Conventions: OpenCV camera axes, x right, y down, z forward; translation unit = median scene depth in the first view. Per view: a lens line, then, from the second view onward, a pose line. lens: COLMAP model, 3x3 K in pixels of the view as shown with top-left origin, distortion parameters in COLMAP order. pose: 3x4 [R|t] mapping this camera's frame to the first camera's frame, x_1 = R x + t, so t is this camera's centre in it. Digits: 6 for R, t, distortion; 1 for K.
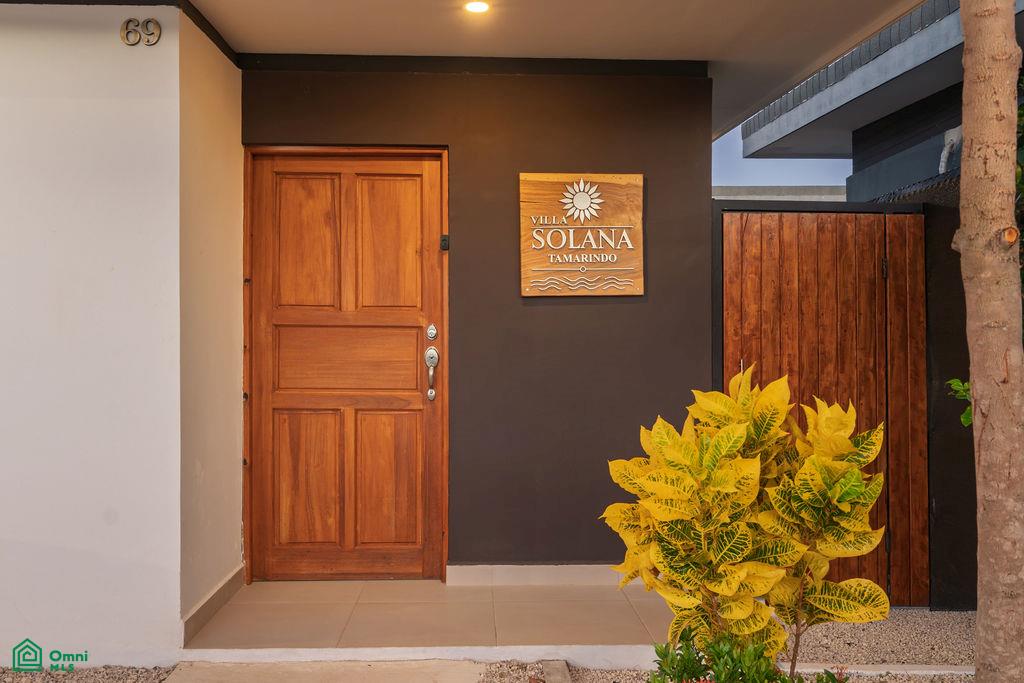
lens RADIAL K [[781.2, 0, 514.8], [0, 781.2, 336.6], [0, 0, 1]] dist [0.000213, -0.001733]
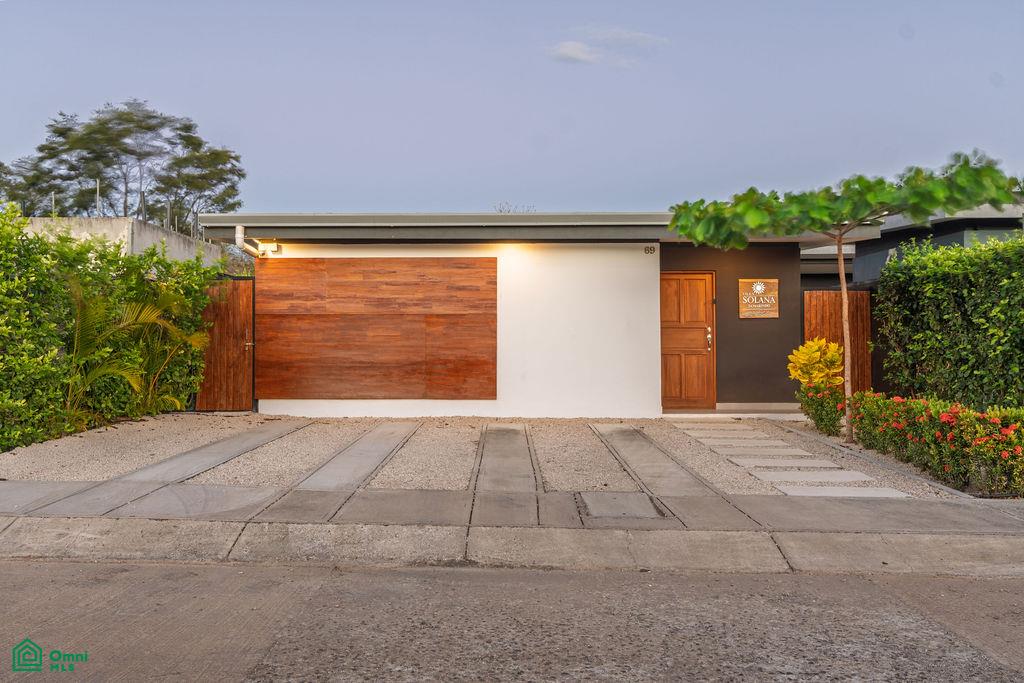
lens RADIAL K [[781.2, 0, 507.1], [0, 781.2, 343.1], [0, 0, 1]] dist [0.000213, -0.001733]
pose [[0.998651, -0.003689, -0.051792, -0.758481], [0.004463, 0.999880, 0.014832, -0.001932], [0.051731, -0.015043, 0.998548, -2.182593]]
